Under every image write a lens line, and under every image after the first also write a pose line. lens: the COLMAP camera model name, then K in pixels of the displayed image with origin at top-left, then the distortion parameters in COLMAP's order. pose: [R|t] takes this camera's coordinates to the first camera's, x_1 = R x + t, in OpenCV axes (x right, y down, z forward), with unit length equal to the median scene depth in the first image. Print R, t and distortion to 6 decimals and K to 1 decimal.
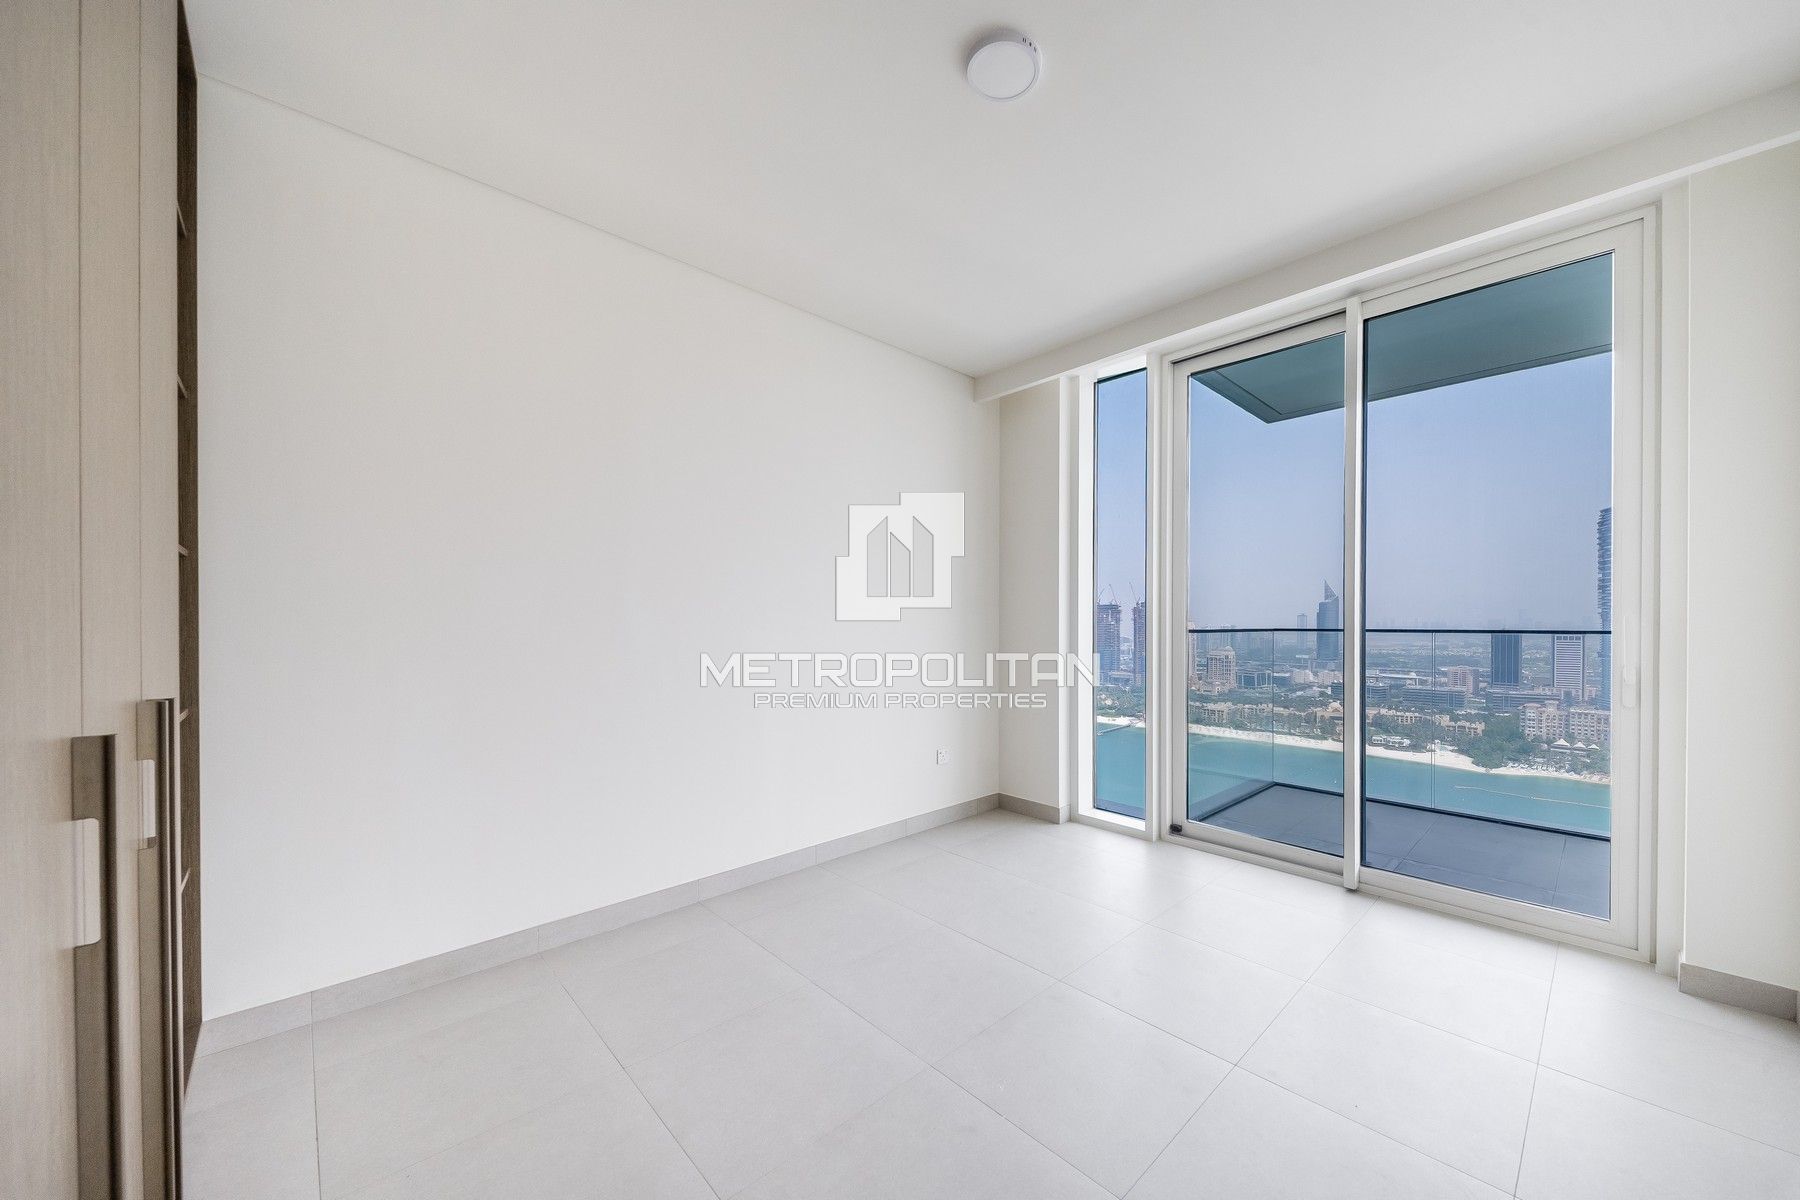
lens RADIAL K [[638.7, 0, 959.9], [0, 638.7, 597.4], [0, 0, 1]] dist [0.011351, -0.005093]
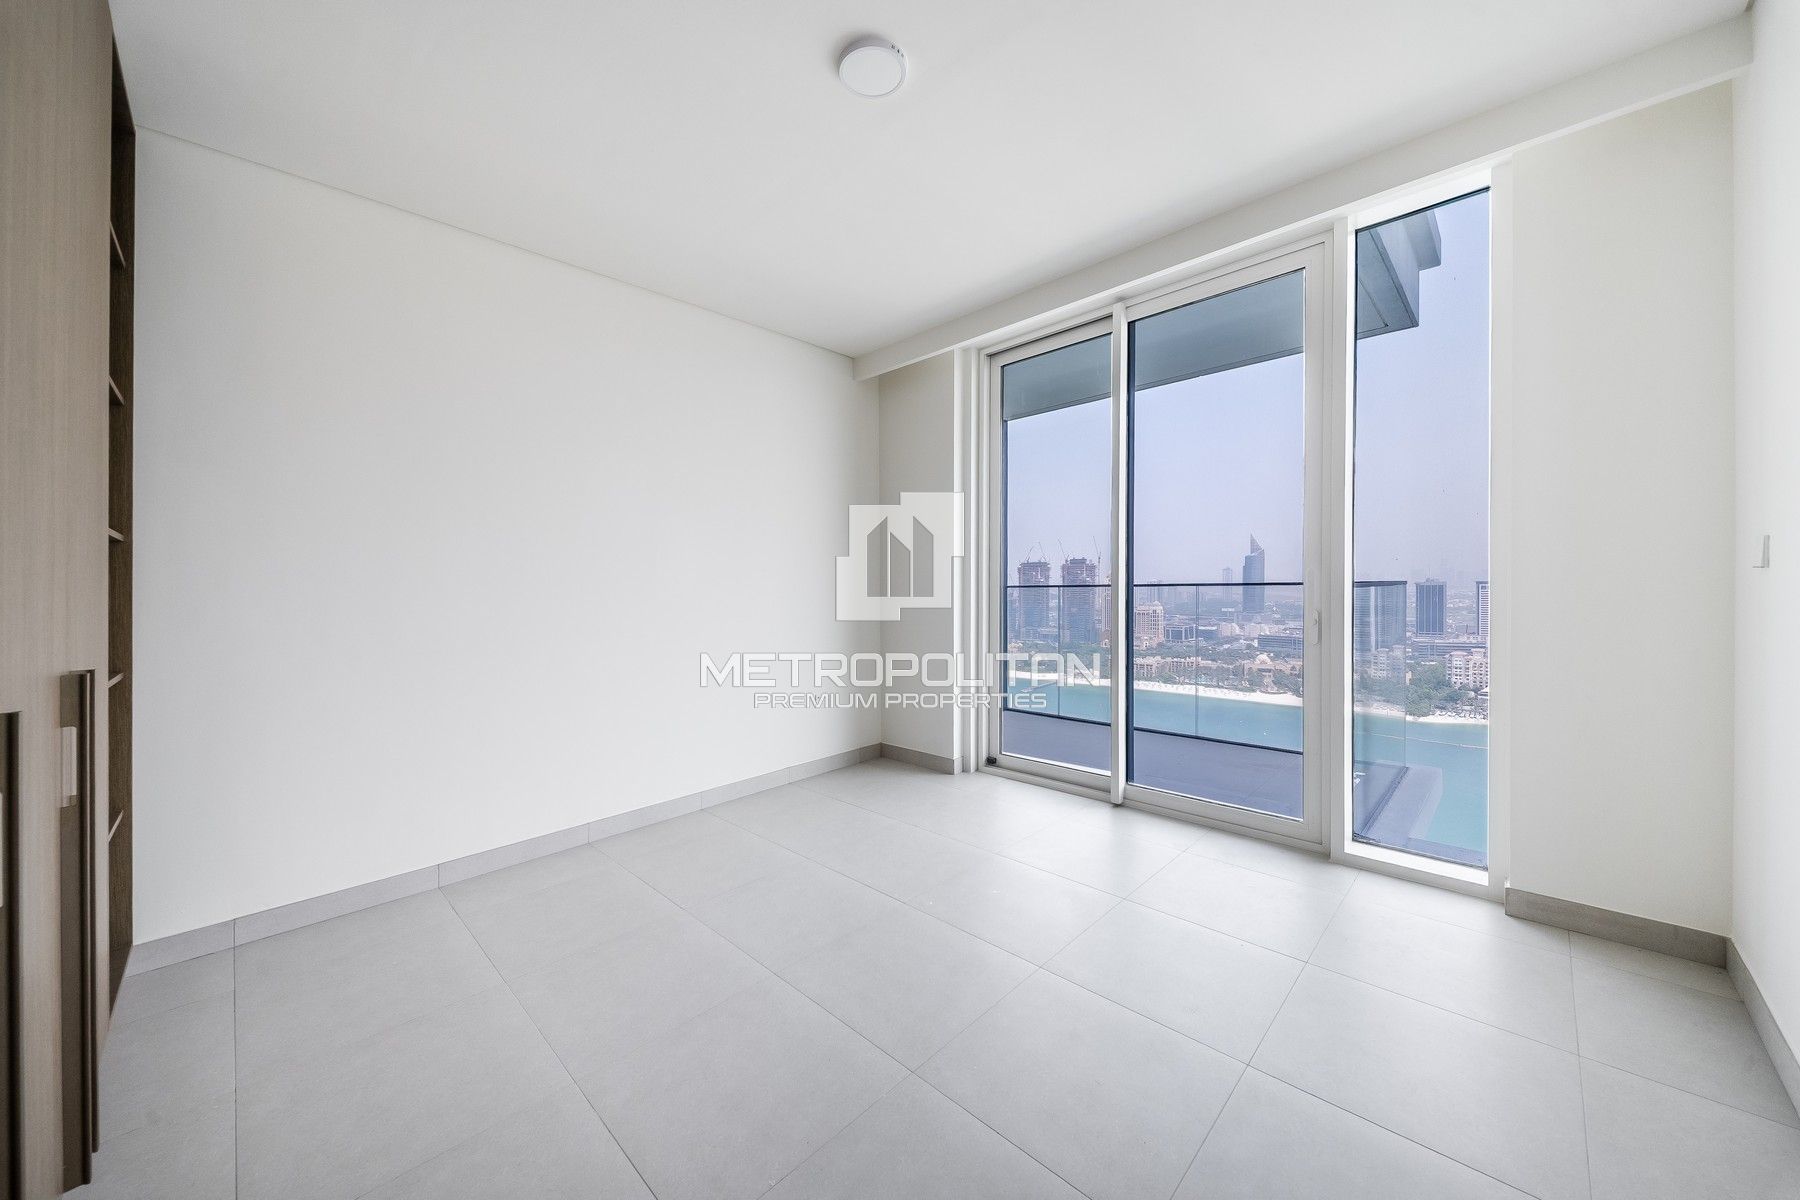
lens RADIAL K [[638.7, 0, 897.6], [0, 638.7, 548.7], [0, 0, 1]] dist [0.011351, -0.005093]
pose [[0.999778, -0.018266, 0.010546, 0.080812], [0.018403, 0.999746, -0.013002, -0.003616], [-0.010306, 0.013193, 0.999860, -0.073438]]
